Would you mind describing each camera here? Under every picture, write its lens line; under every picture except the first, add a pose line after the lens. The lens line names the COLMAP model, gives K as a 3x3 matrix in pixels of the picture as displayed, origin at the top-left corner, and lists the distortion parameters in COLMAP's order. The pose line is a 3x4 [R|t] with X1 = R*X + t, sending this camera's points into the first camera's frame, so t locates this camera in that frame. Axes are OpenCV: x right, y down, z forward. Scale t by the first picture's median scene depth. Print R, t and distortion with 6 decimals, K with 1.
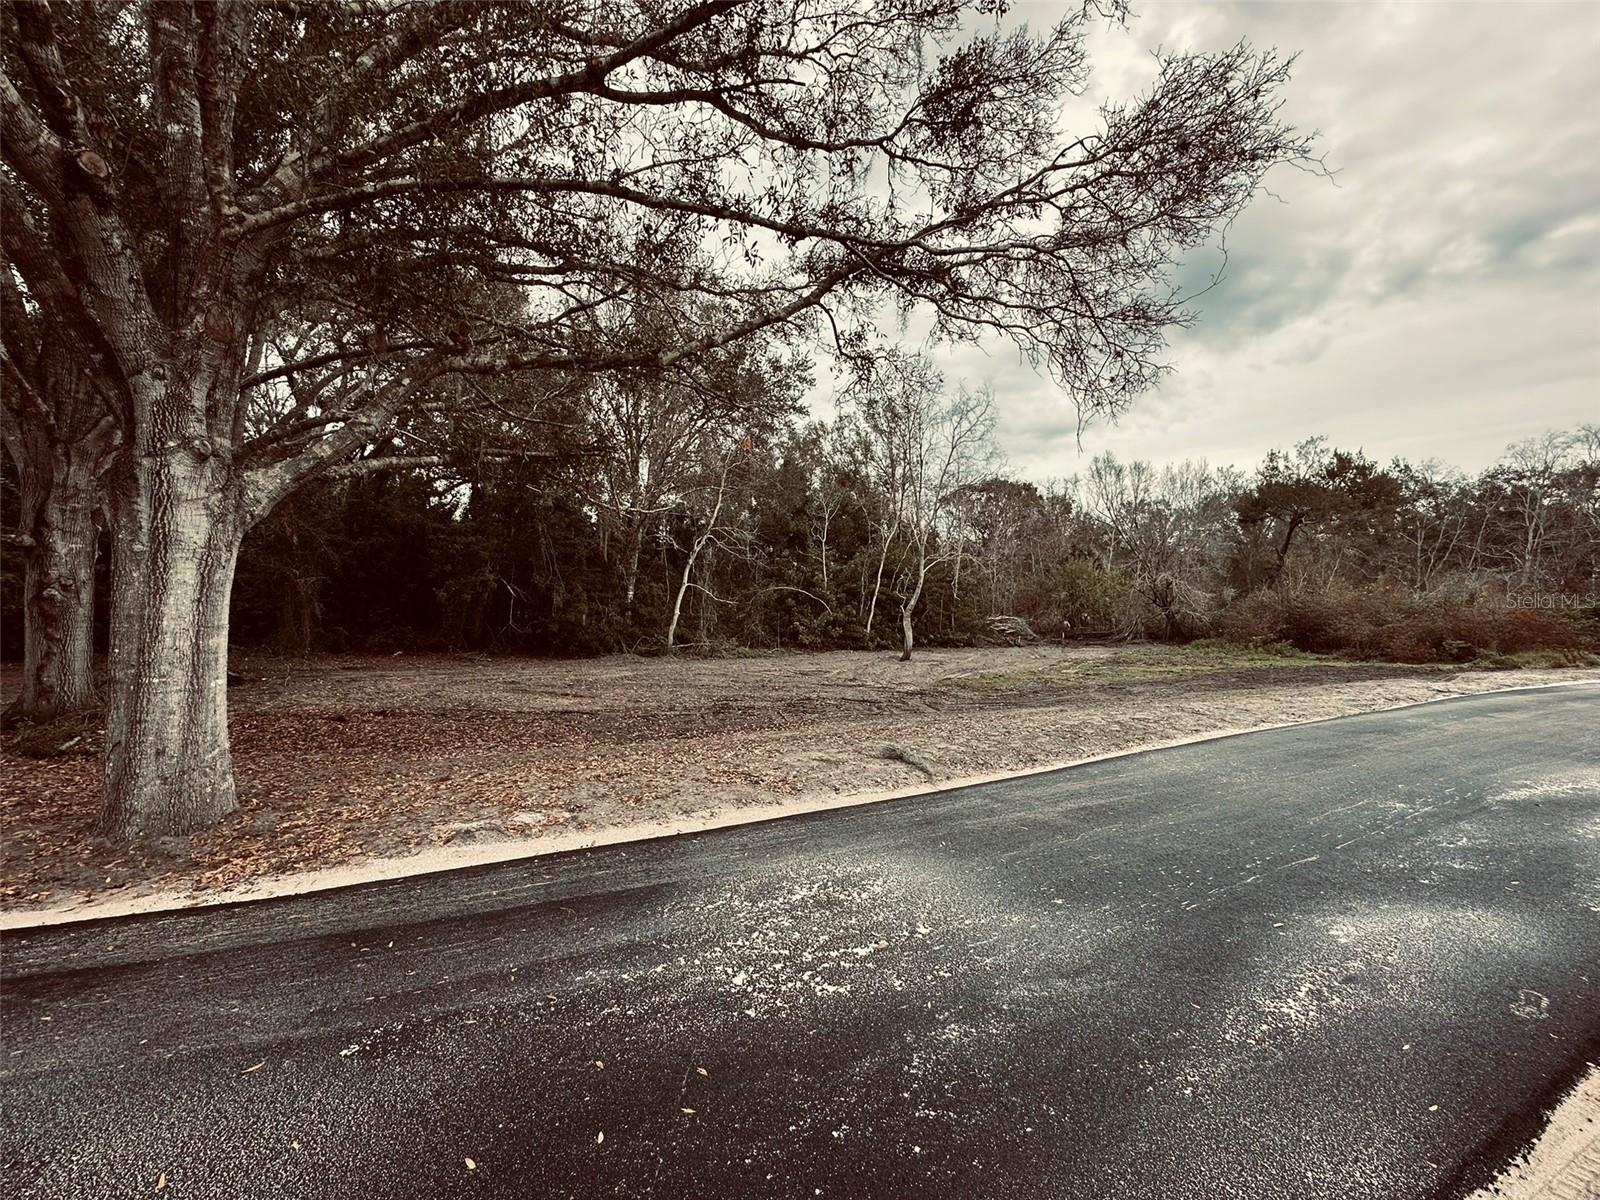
lens RADIAL K [[649.9, 0, 804.1], [0, 649.9, 598.3], [0, 0, 1]] dist [0.000787, -0.000150]
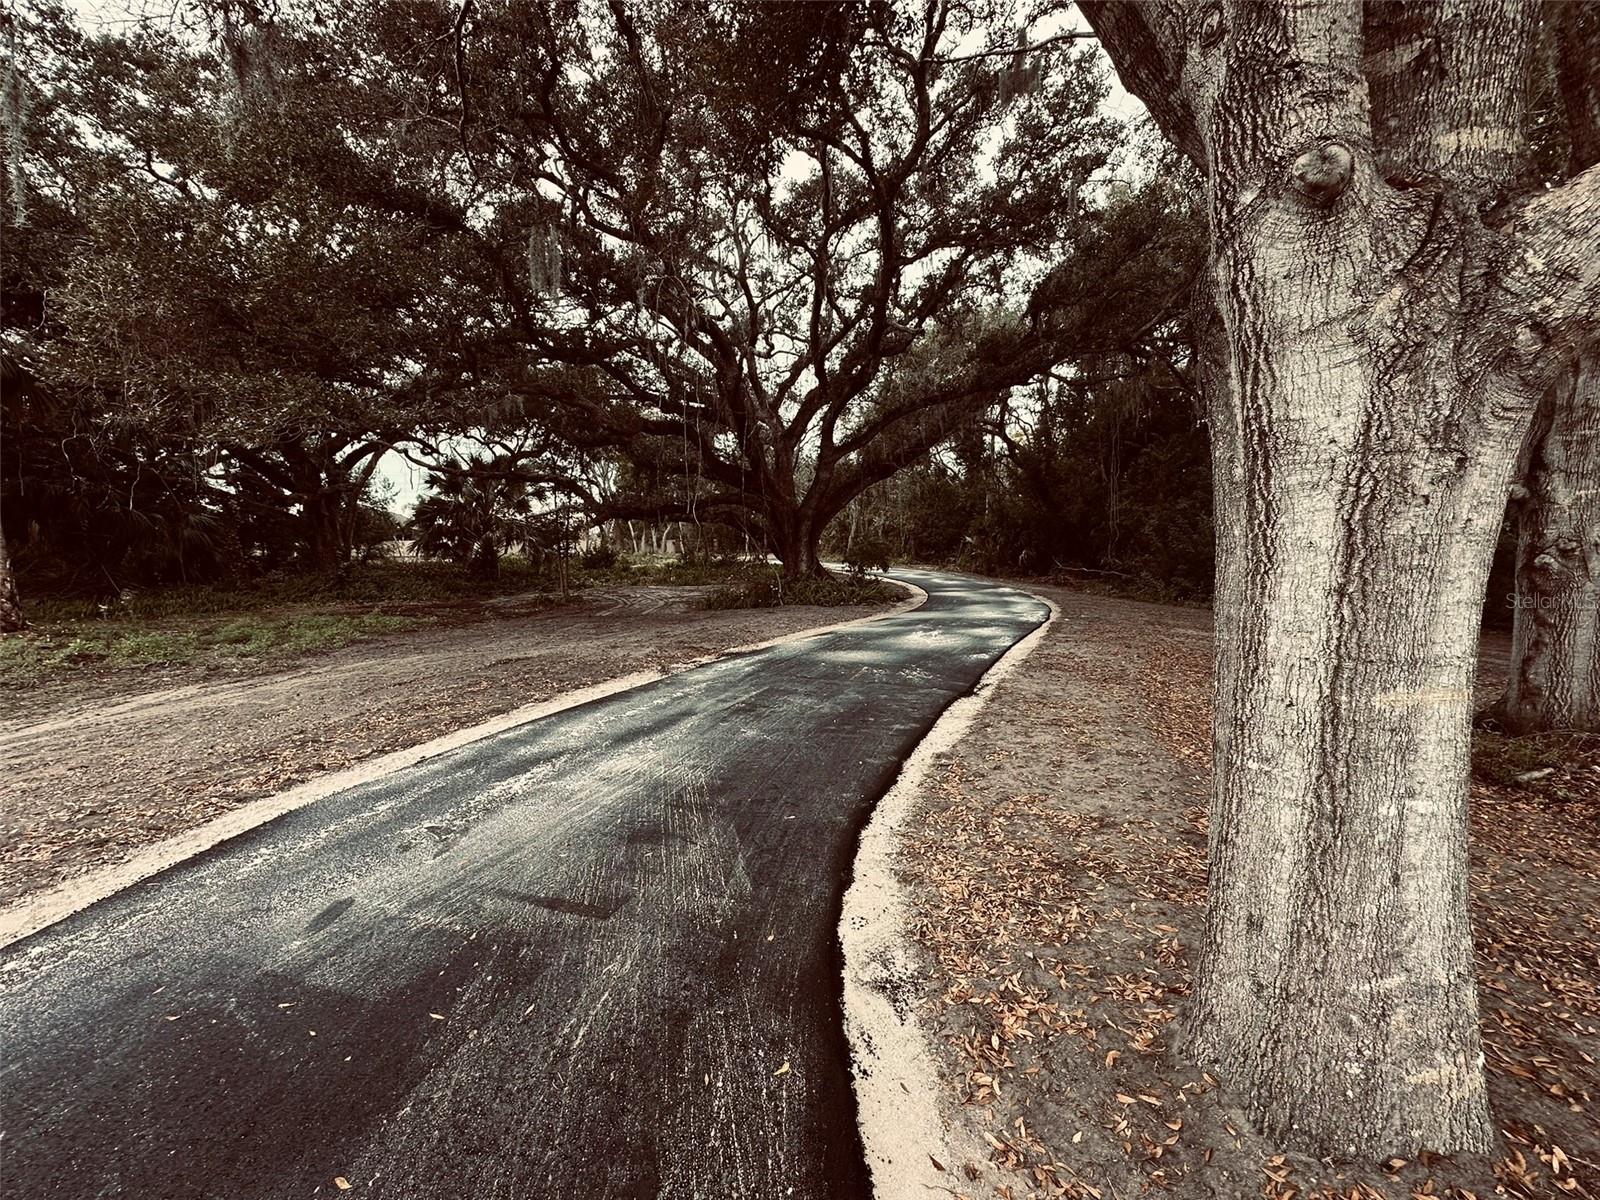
lens RADIAL K [[649.9, 0, 802.3], [0, 649.9, 599.2], [0, 0, 1]] dist [0.000787, -0.000150]
pose [[-0.266263, 0.056417, -0.962248, -0.464977], [-0.001285, 0.998264, 0.058884, -0.013967], [0.963900, 0.016915, -0.265728, 0.782242]]
